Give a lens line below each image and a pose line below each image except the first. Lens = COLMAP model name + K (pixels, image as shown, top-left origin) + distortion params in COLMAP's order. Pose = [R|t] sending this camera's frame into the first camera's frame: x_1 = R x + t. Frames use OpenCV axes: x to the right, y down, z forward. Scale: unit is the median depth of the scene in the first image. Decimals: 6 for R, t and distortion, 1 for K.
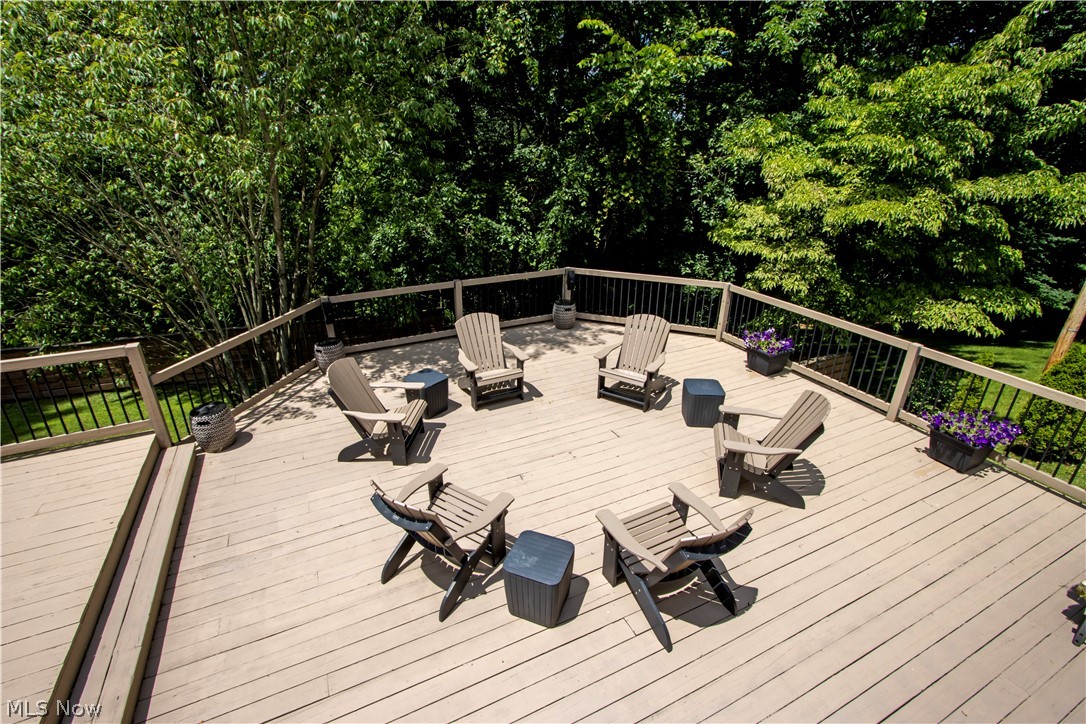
lens RADIAL K [[506.8, 0, 537.8], [0, 506.8, 356.1], [0, 0, 1]] dist [-0.012173, 0.000279]
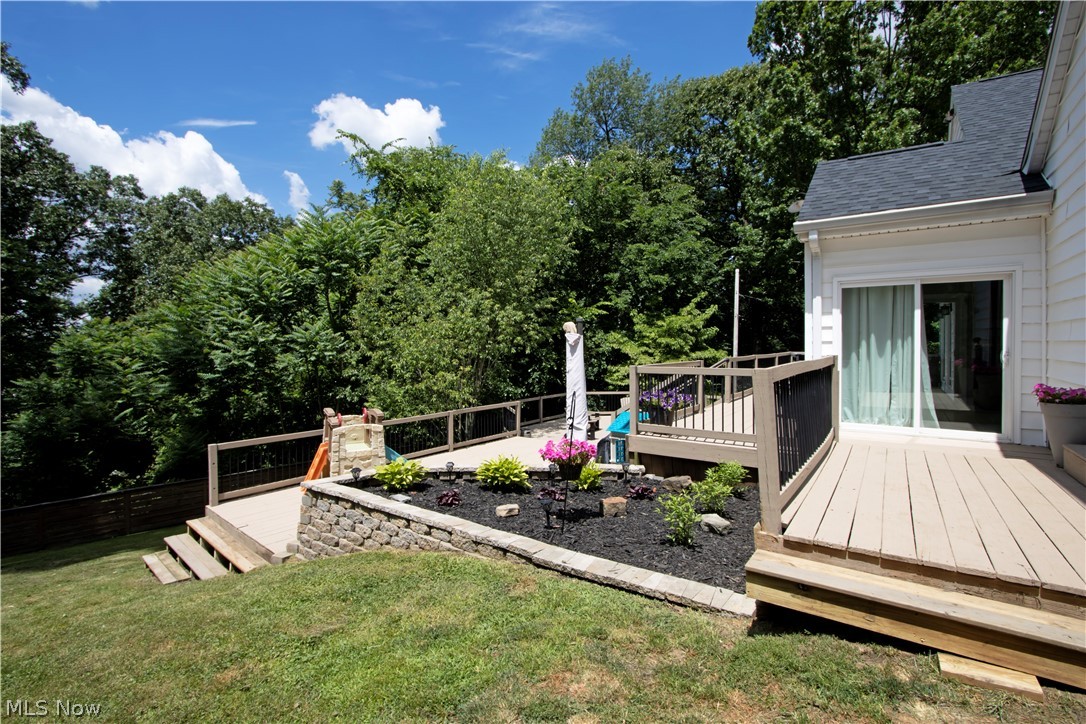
lens RADIAL K [[506.8, 0, 537.8], [0, 506.8, 356.1], [0, 0, 1]] dist [-0.012173, 0.000279]
pose [[0.873936, -0.012900, 0.485869, -1.277501], [0.194434, 0.925455, -0.325158, 0.420881], [-0.445456, 0.378637, 0.811297, -0.909726]]
